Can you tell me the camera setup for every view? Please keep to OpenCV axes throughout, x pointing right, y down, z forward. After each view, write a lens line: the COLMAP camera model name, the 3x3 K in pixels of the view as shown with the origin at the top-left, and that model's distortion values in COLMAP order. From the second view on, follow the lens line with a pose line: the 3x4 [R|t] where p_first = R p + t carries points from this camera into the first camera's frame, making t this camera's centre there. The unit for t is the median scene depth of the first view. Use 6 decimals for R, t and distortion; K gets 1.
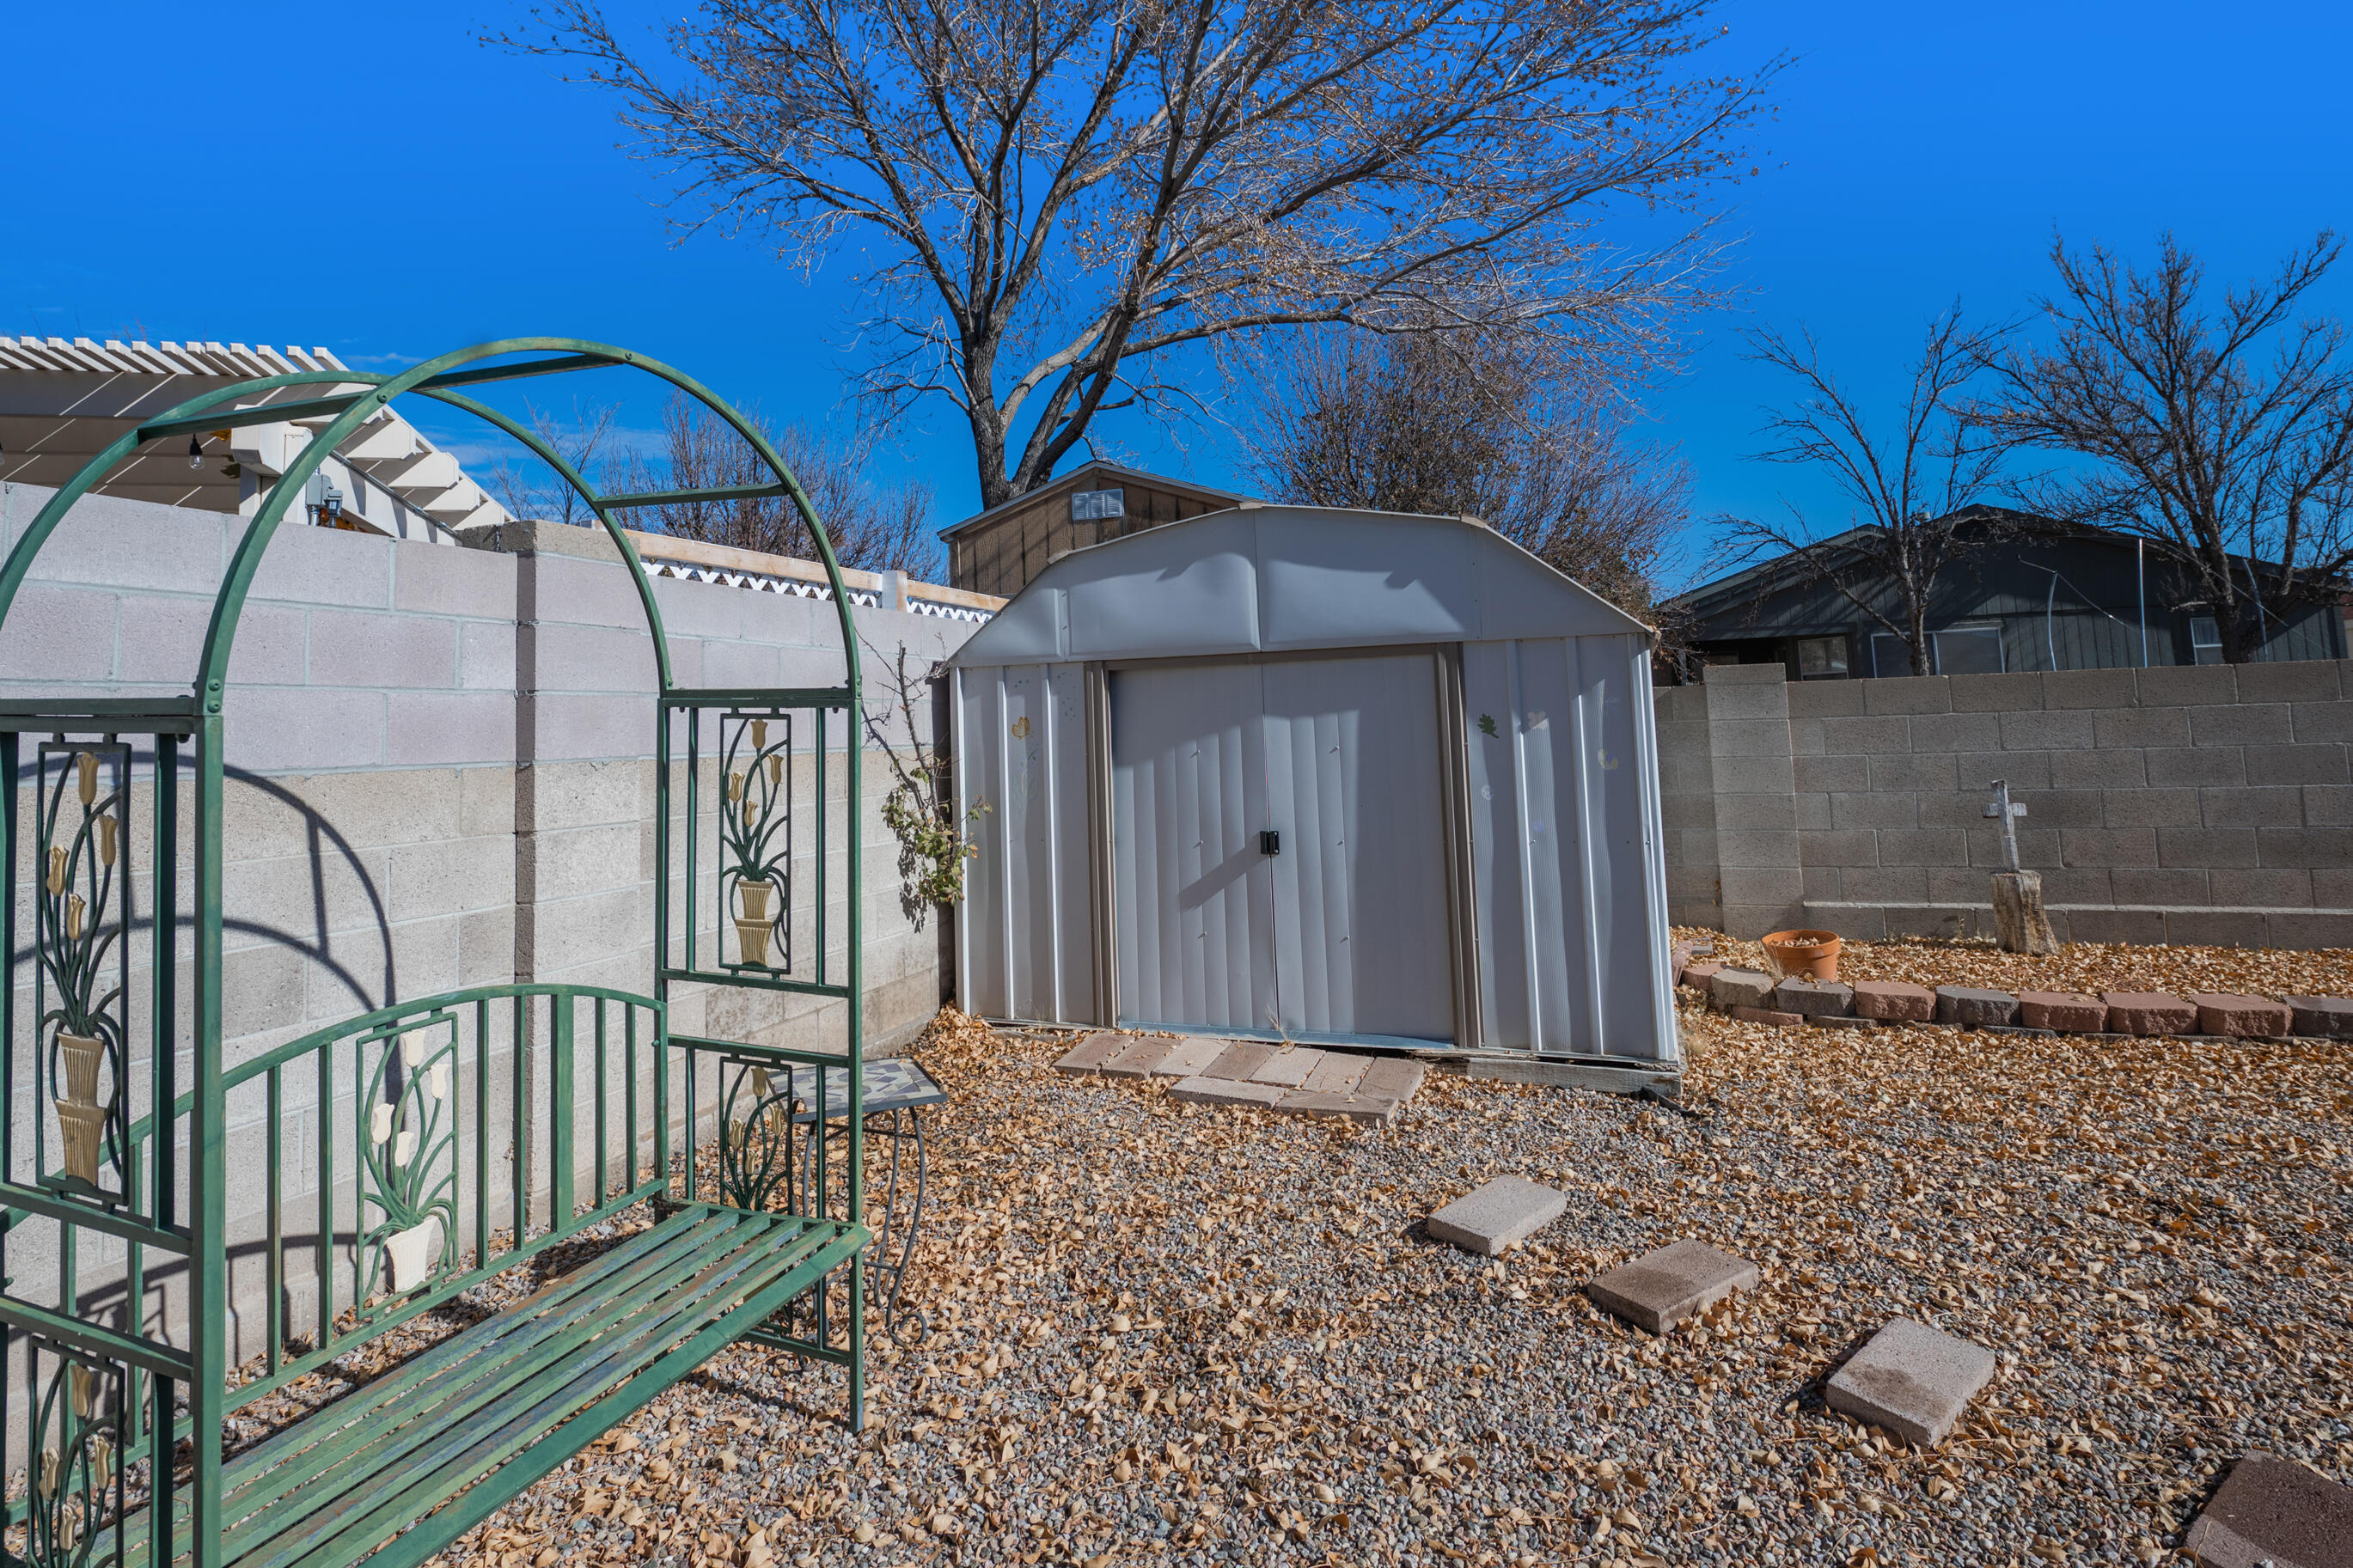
lens RADIAL K [[1203.7, 0, 1198.3], [0, 1203.7, 624.1], [0, 0, 1]] dist [-0.005454, -0.000831]
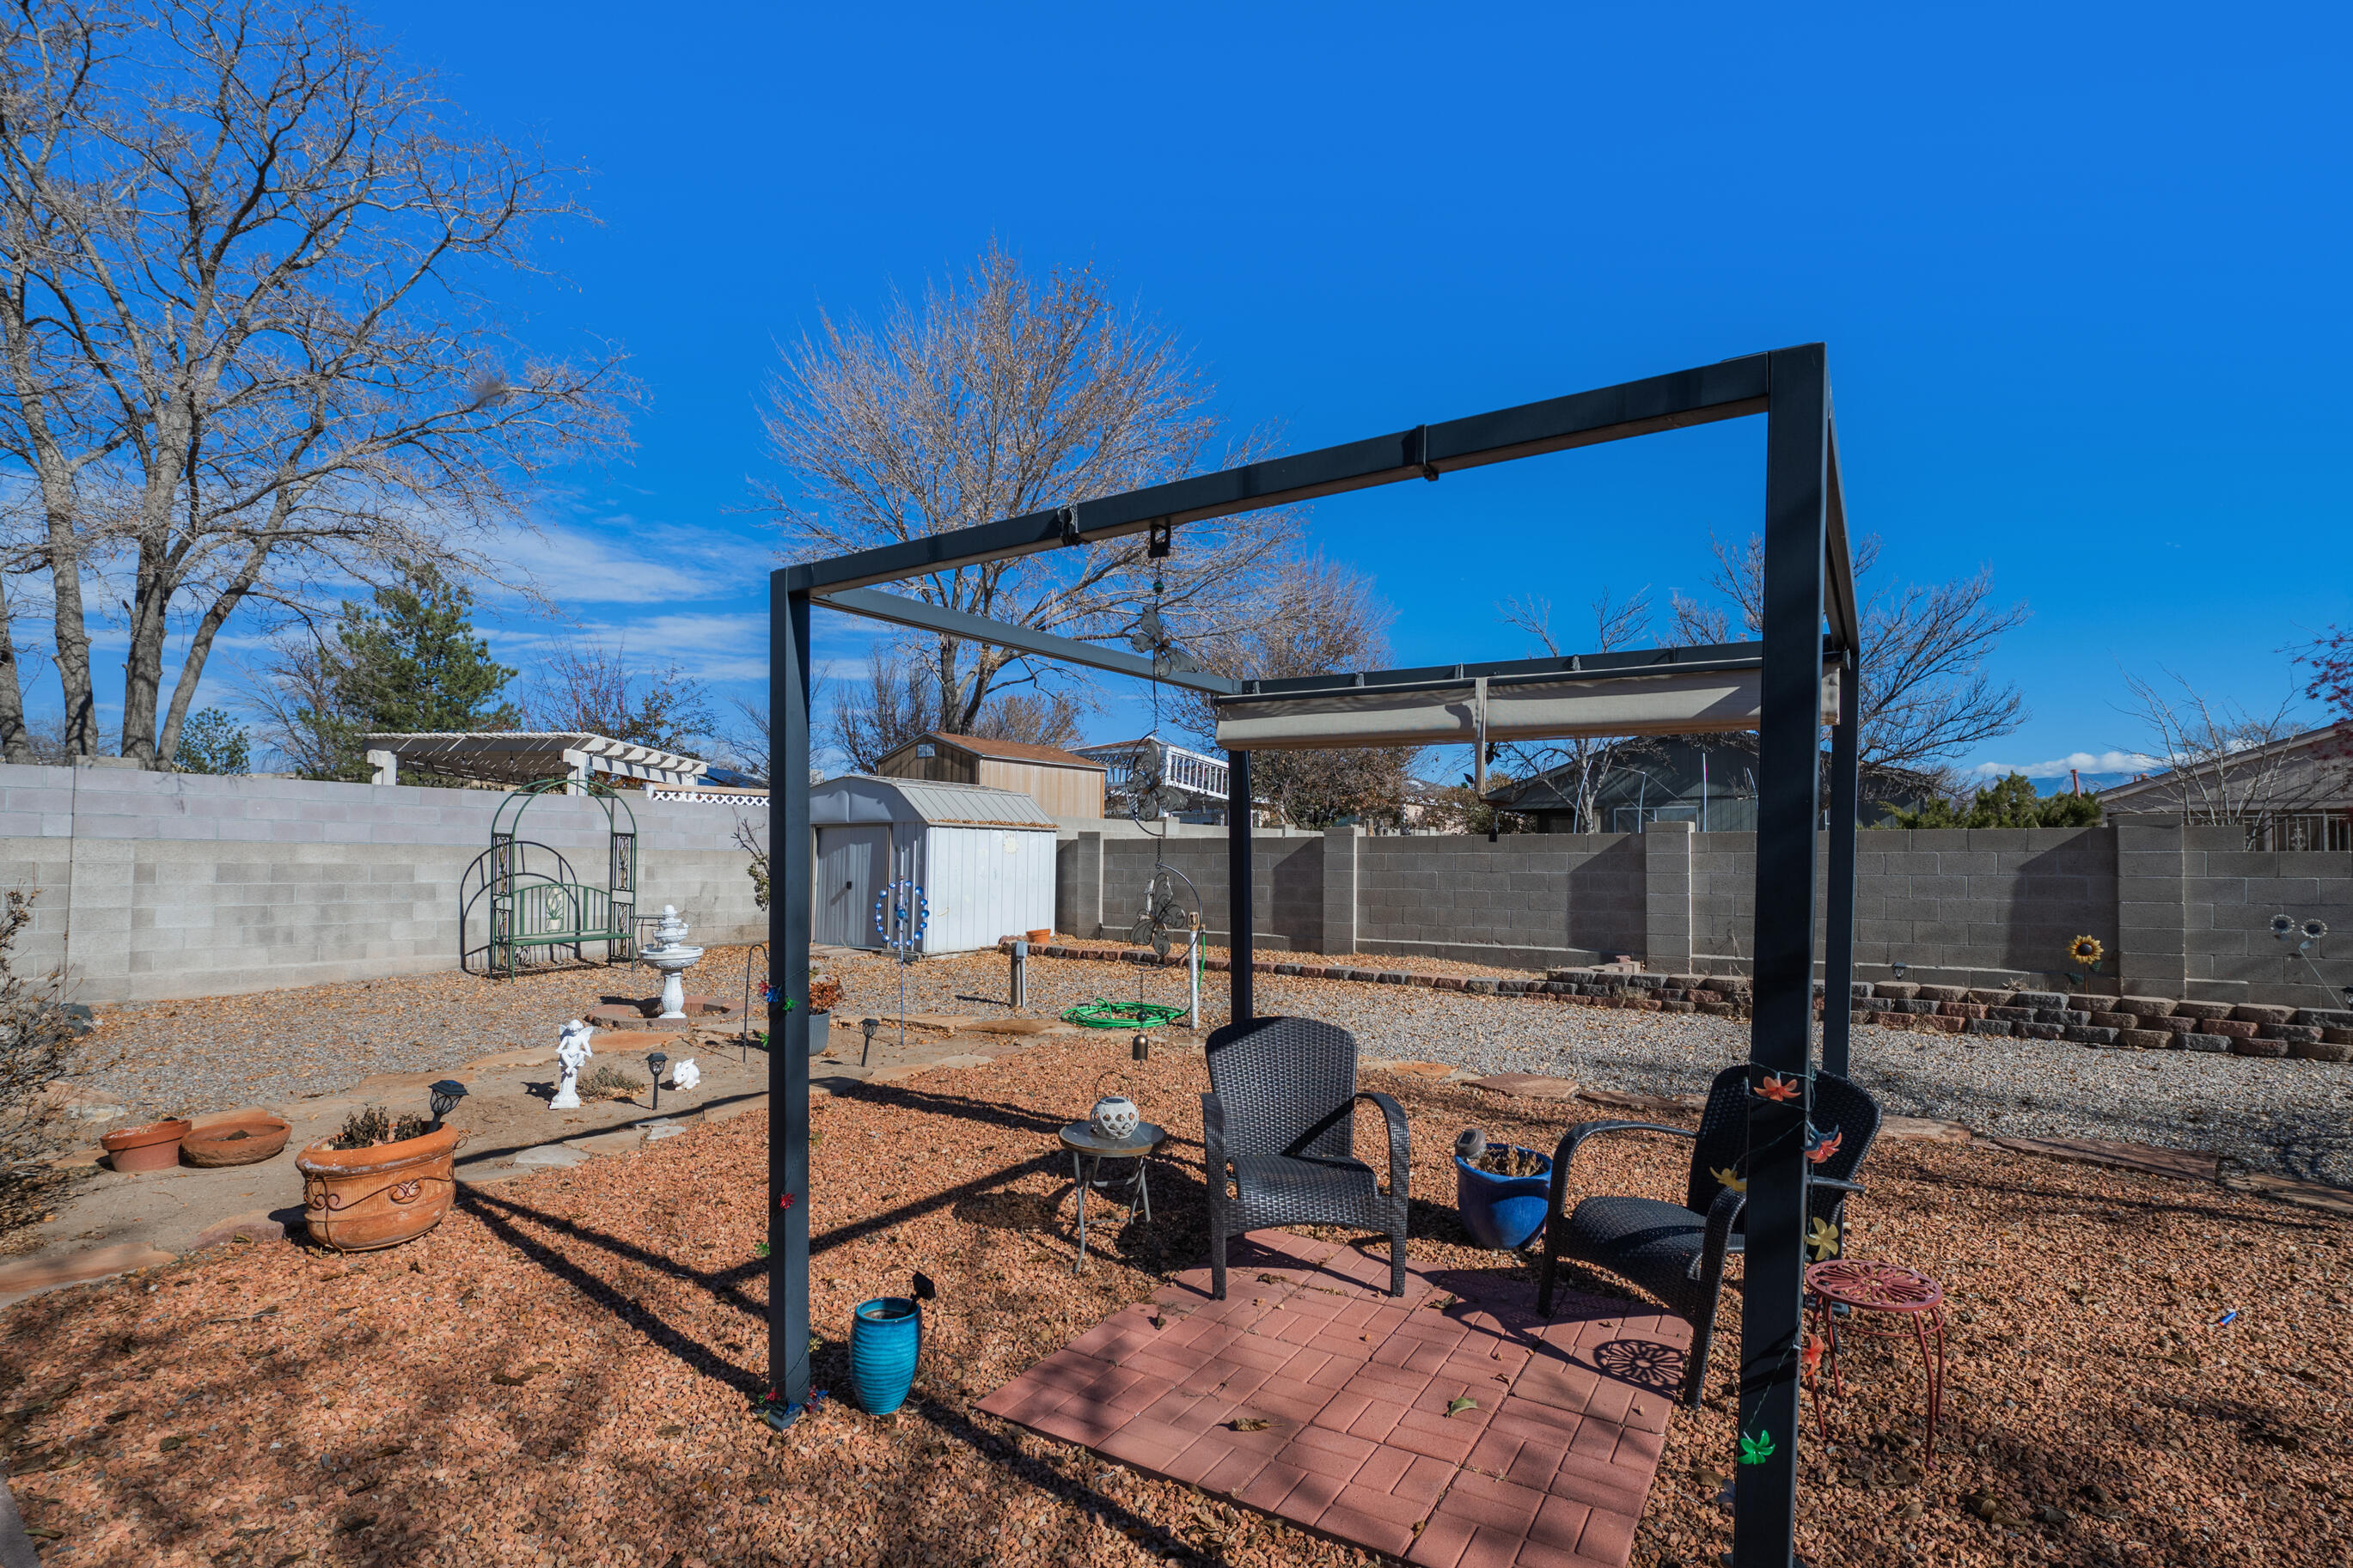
lens RADIAL K [[1118.7, 0, 1199.7], [0, 1118.7, 839.5], [0, 0, 1]] dist [-0.012602, -0.000837]
pose [[0.956344, 0.031706, -0.290519, 0.532751], [-0.011886, 0.997495, 0.069732, -0.044105], [0.292002, -0.063235, 0.954325, -0.444497]]
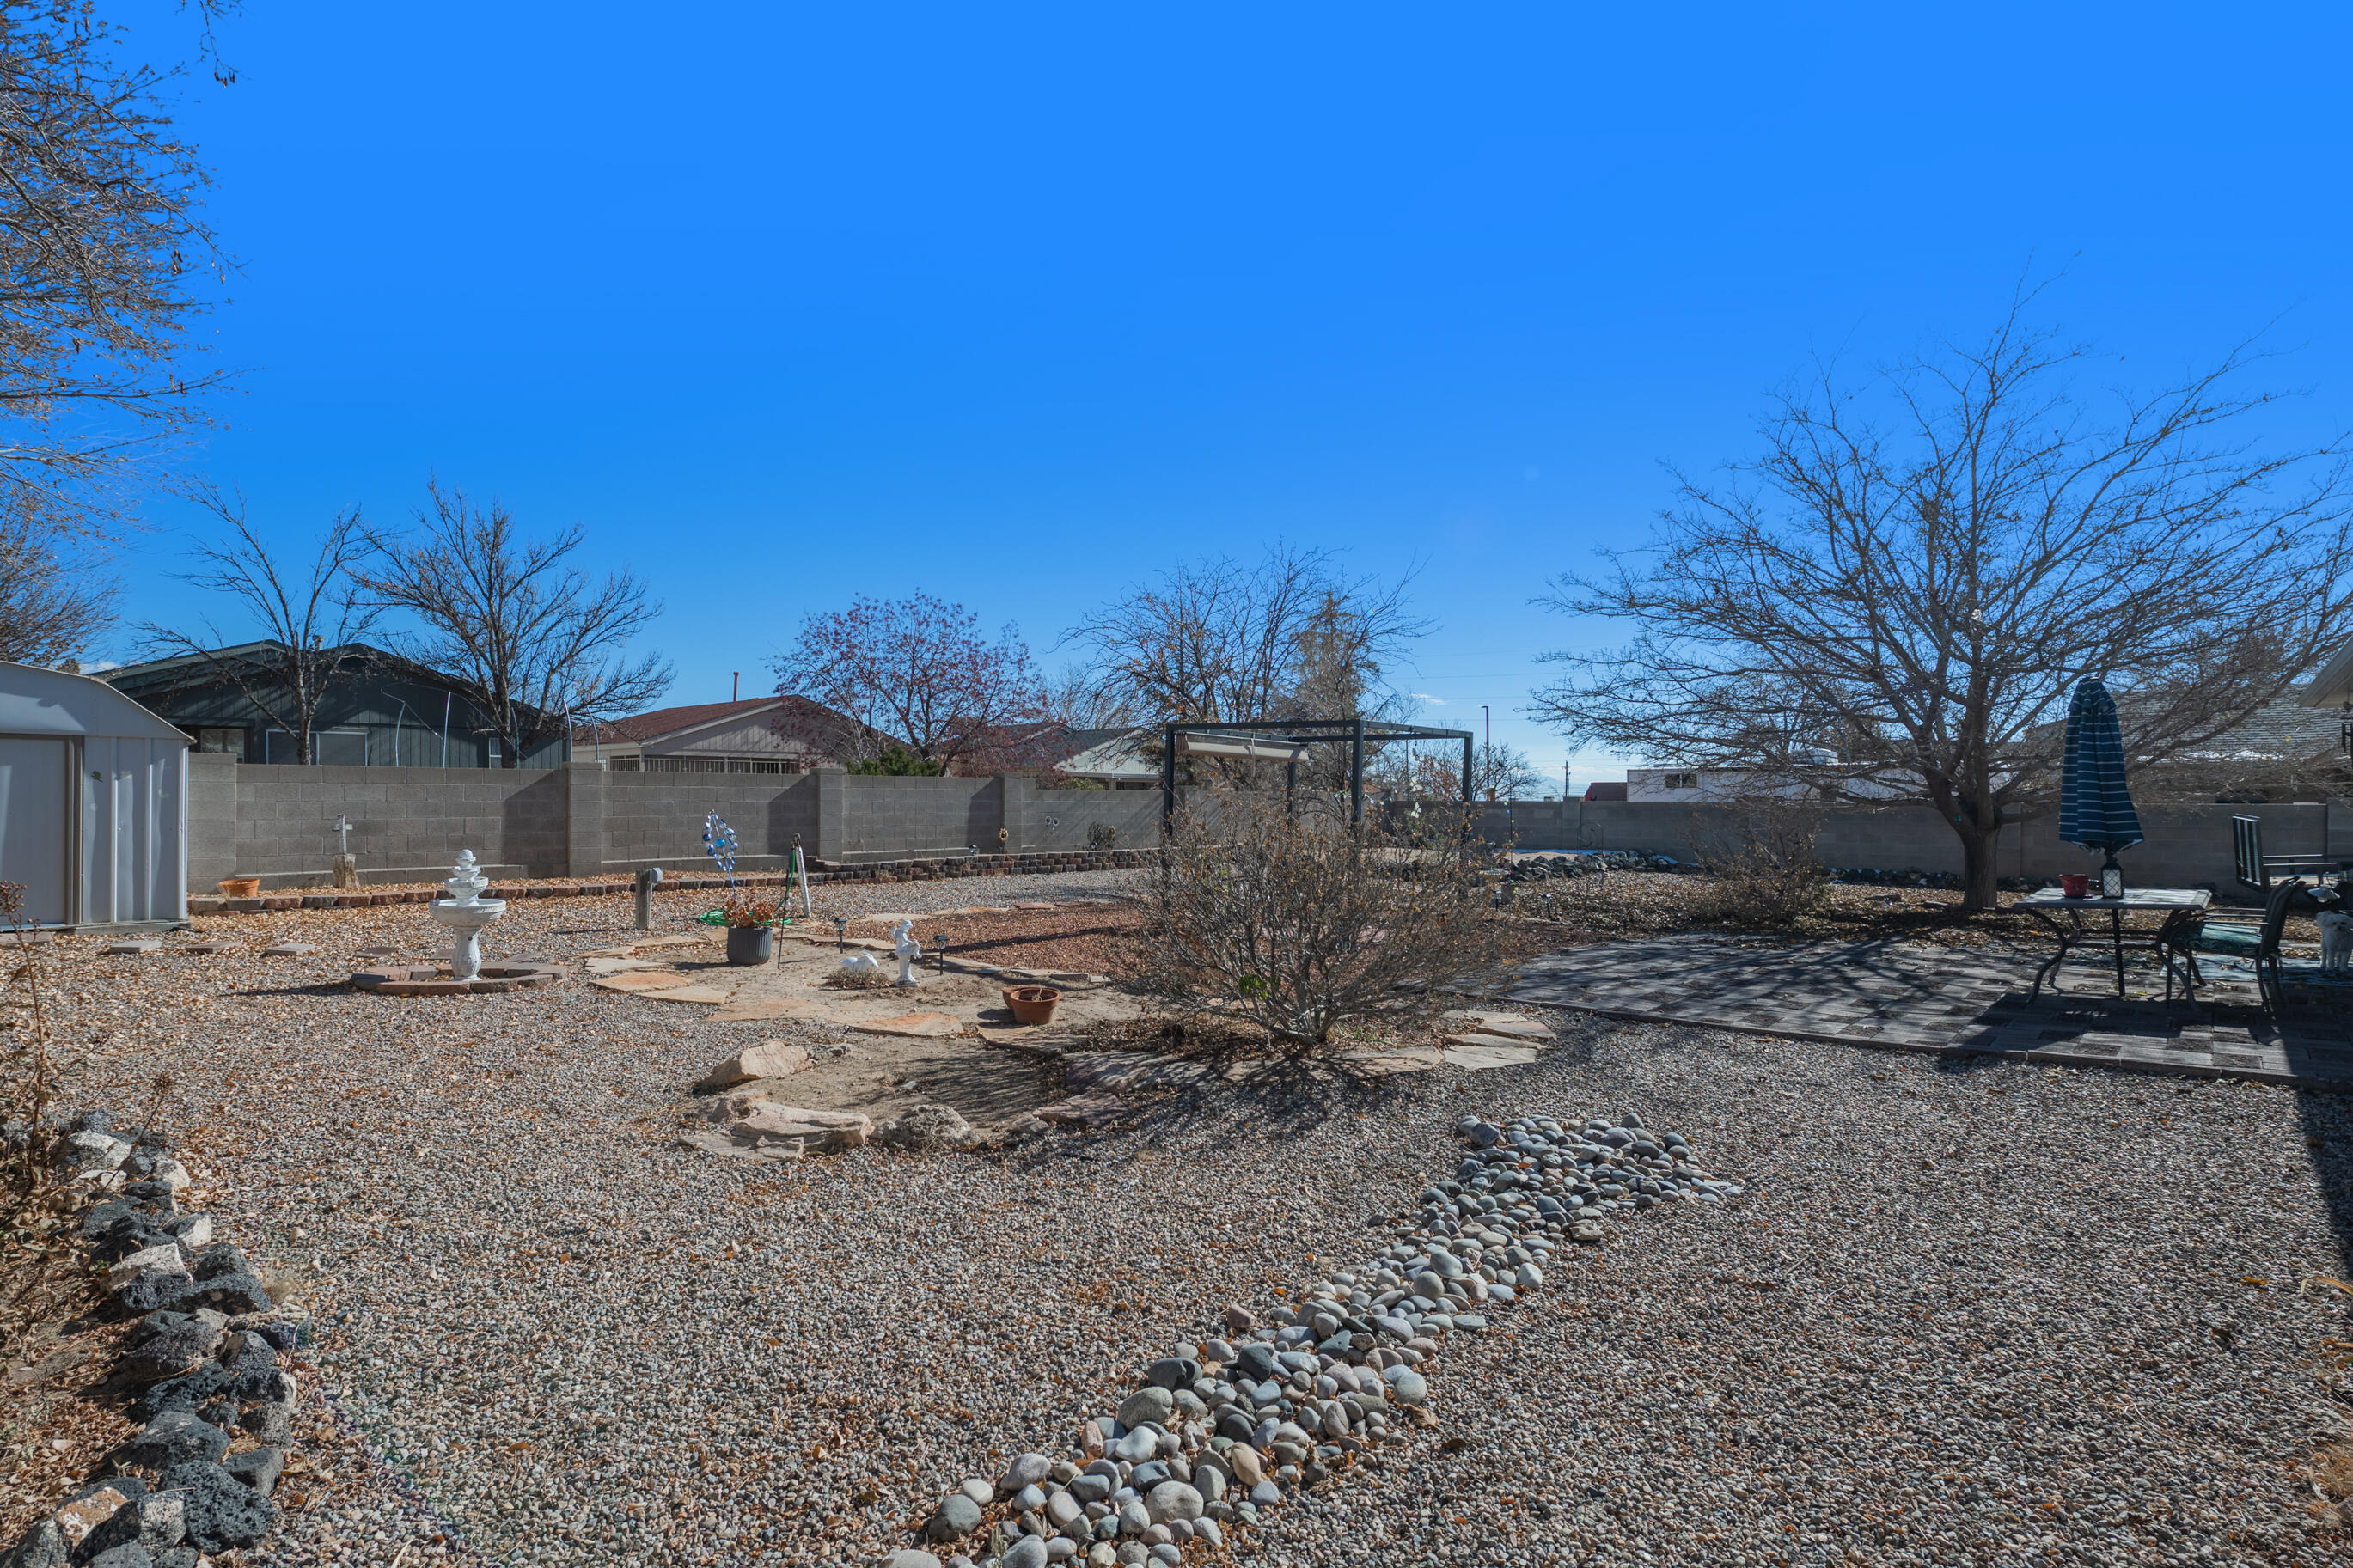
lens RADIAL K [[1203.7, 0, 1172.9], [0, 1203.7, 779.1], [0, 0, 1]] dist [-0.005454, -0.000831]
pose [[0.387459, 0.048226, 0.920625, -0.286361], [-0.096702, 0.995248, -0.011437, -0.020866], [-0.916801, -0.084595, 0.390281, -0.464276]]
